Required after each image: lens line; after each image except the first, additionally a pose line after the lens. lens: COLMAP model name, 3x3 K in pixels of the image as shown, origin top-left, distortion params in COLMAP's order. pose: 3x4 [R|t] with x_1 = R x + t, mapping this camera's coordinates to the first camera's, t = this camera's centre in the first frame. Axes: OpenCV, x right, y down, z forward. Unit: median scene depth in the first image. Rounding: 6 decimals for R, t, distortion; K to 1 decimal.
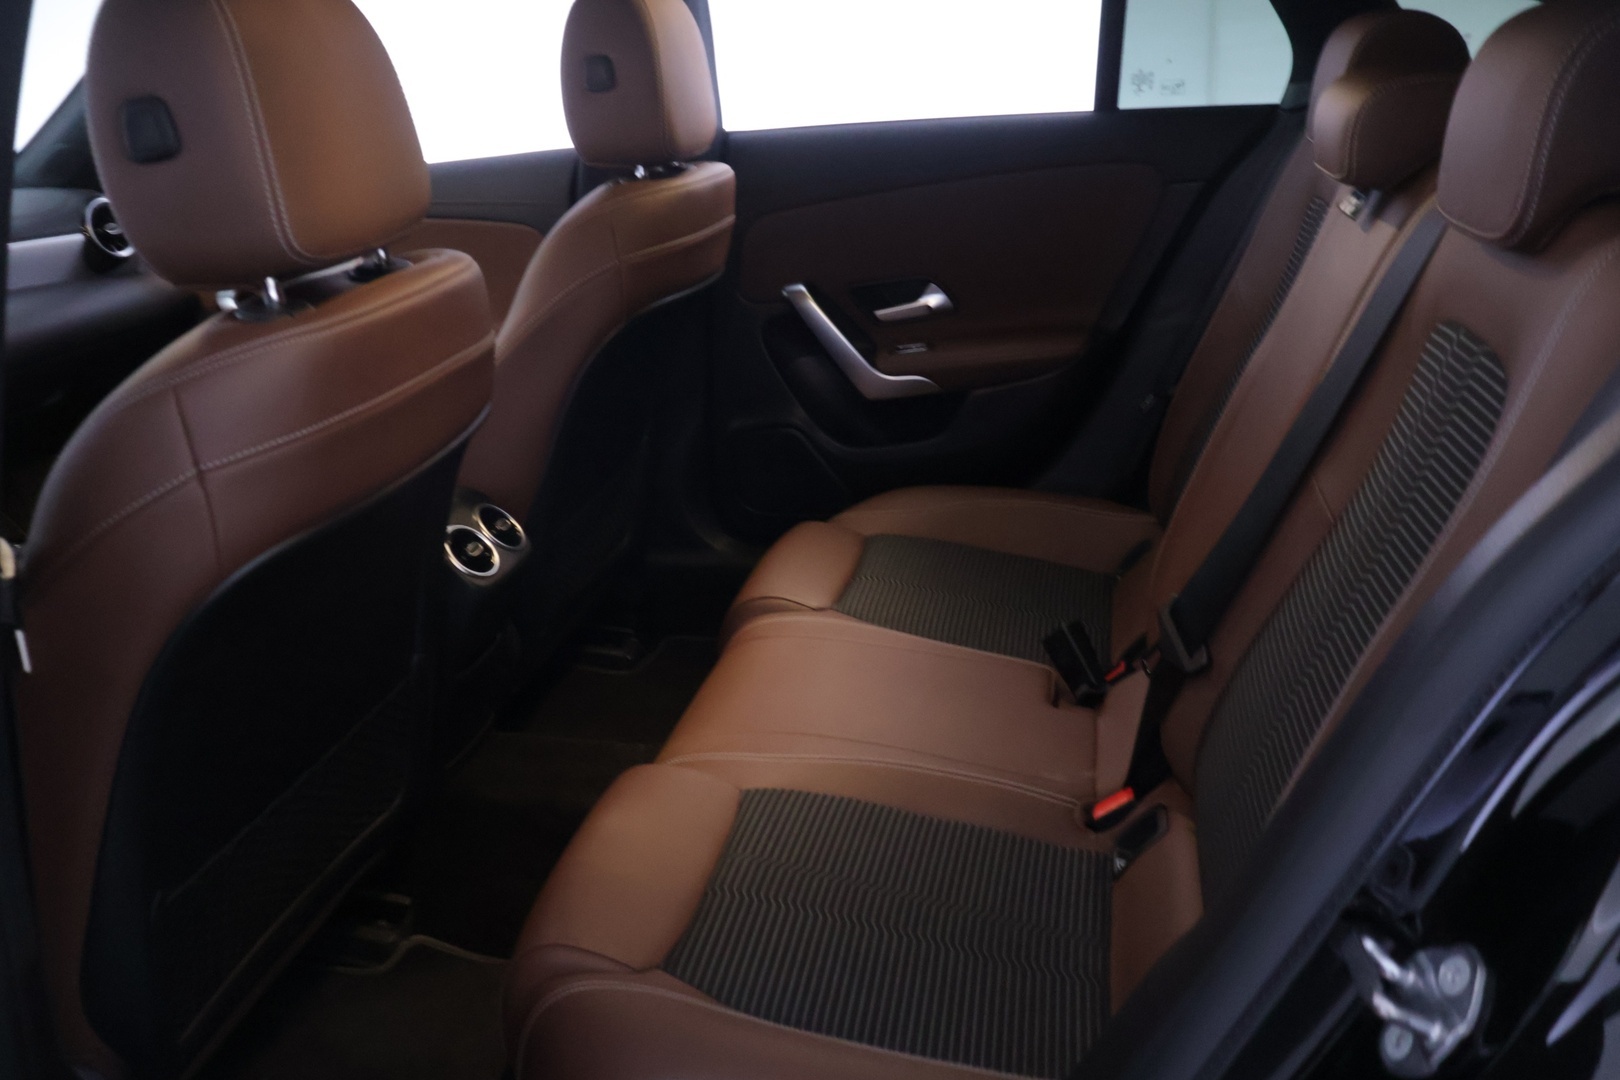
lens RADIAL K [[1314.4, 0, 810.0], [0, 1314.4, 540.0], [0, 0, 1]] dist [0.021916, 0.002024]
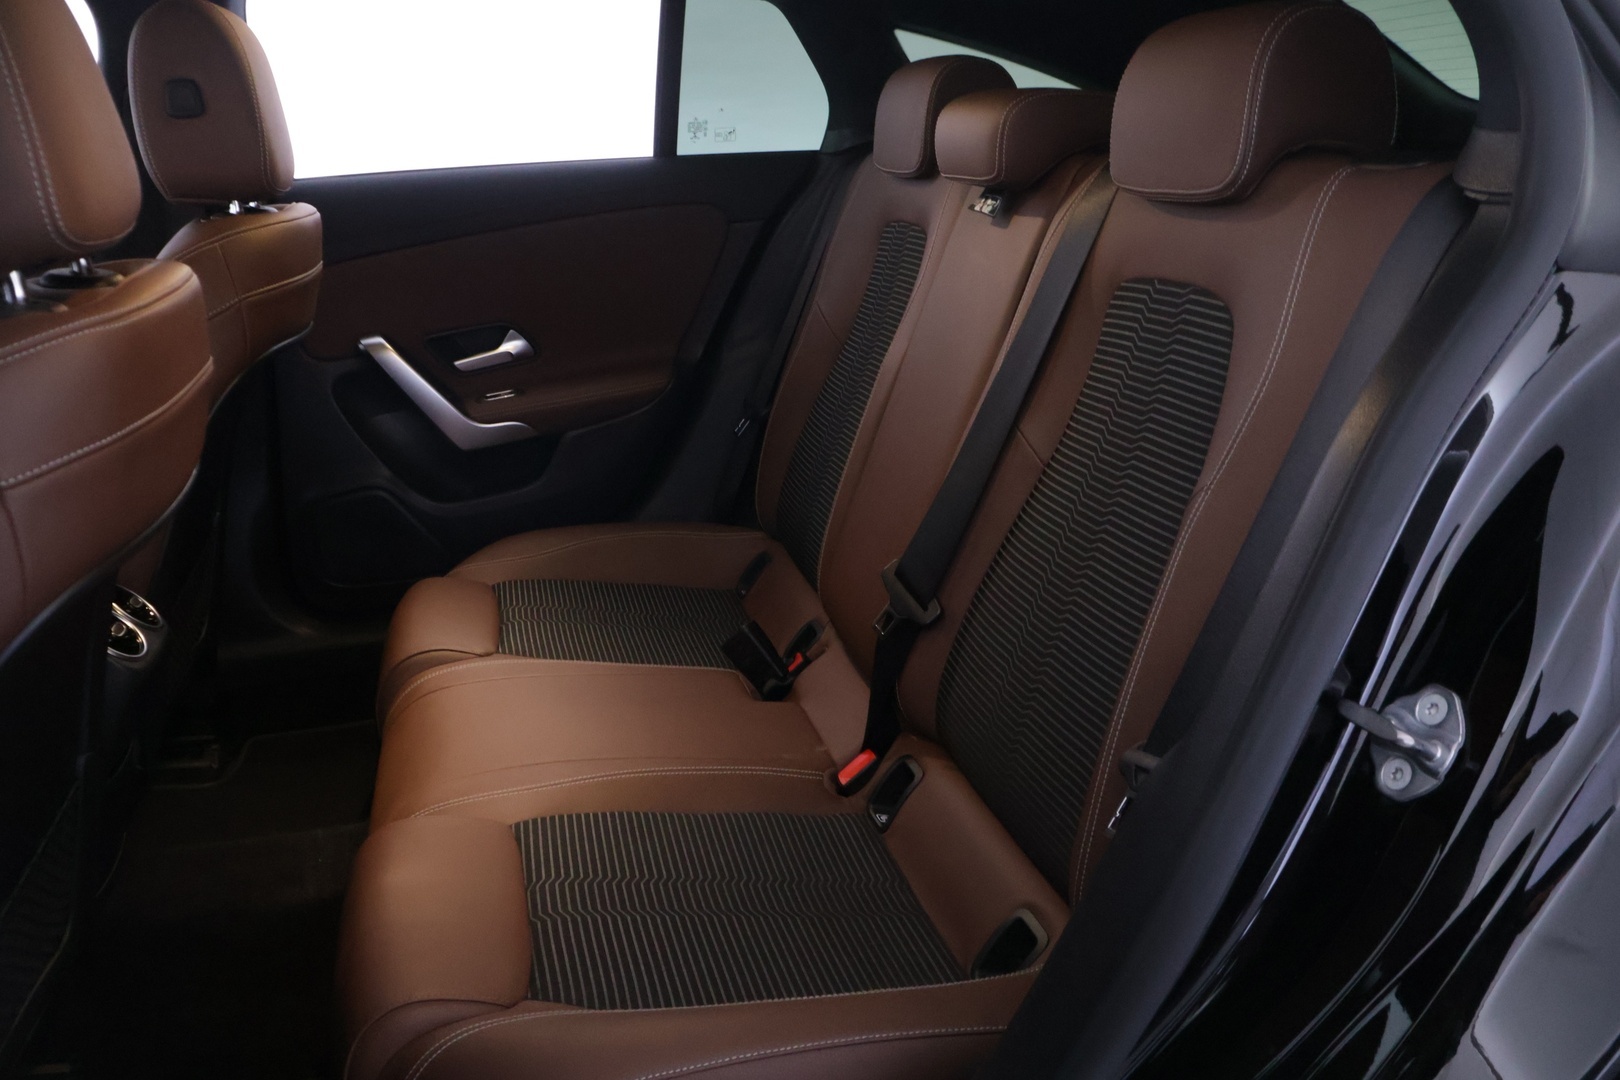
lens RADIAL K [[1307.5, 0, 805.2], [0, 1307.5, 572.6], [0, 0, 1]] dist [-0.024789, 0.003129]
pose [[0.902241, -0.124979, 0.412724, -0.158940], [0.143424, 0.989564, -0.013882, 0.037461], [-0.406682, 0.071719, 0.910750, 0.029850]]
